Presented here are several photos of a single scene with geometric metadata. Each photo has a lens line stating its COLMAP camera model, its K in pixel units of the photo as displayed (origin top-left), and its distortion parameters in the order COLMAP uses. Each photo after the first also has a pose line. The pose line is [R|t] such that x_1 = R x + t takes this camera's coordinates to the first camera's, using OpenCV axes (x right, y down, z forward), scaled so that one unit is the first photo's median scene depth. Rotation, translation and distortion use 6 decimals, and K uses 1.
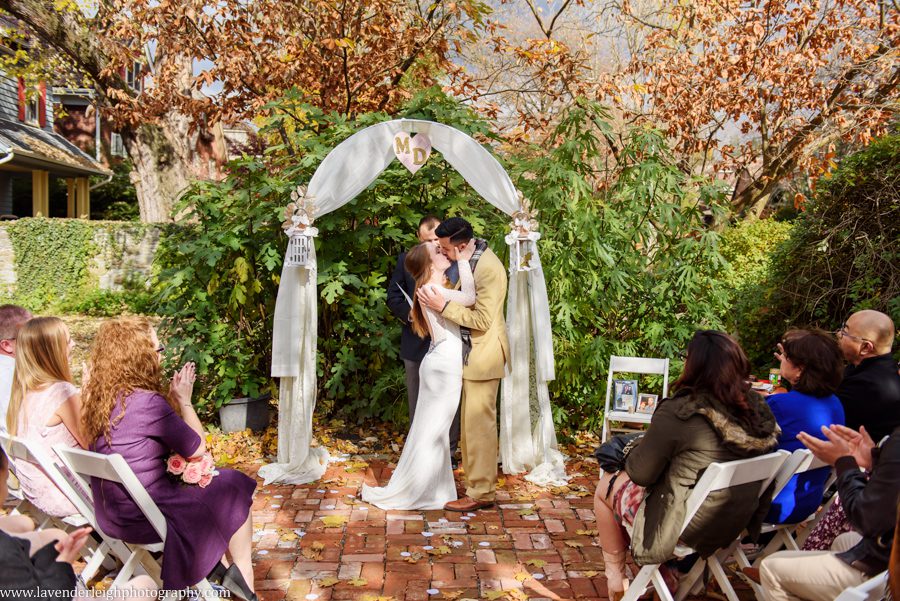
lens RADIAL K [[690.6, 0, 454.0], [0, 690.6, 278.4], [0, 0, 1]] dist [-0.000025, -0.007805]
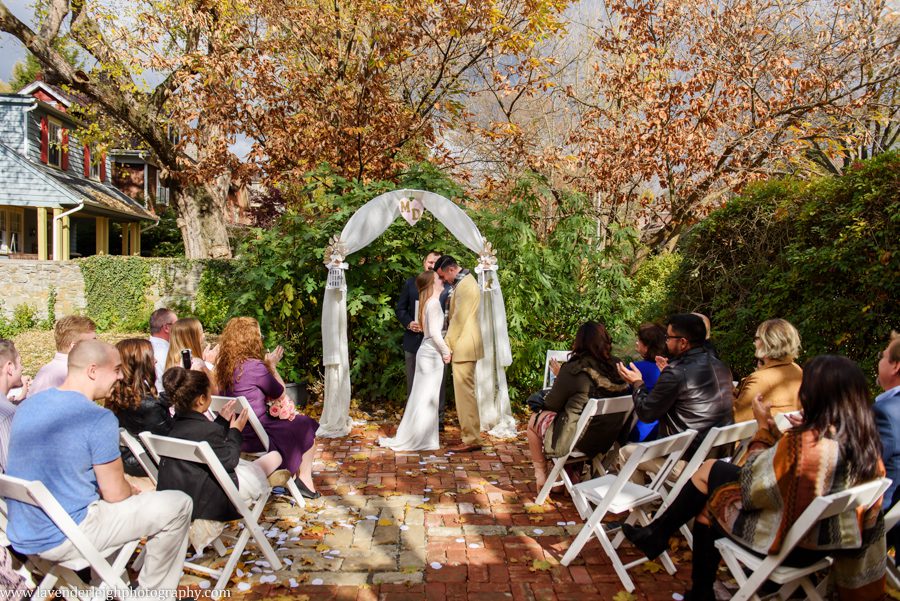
lens RADIAL K [[690.6, 0, 454.0], [0, 690.6, 278.4], [0, 0, 1]] dist [-0.000025, -0.007805]
pose [[0.999644, -0.006281, 0.025923, -0.005240], [0.007490, 0.998876, -0.046794, 0.027074], [-0.025600, 0.046971, 0.998568, -0.422580]]
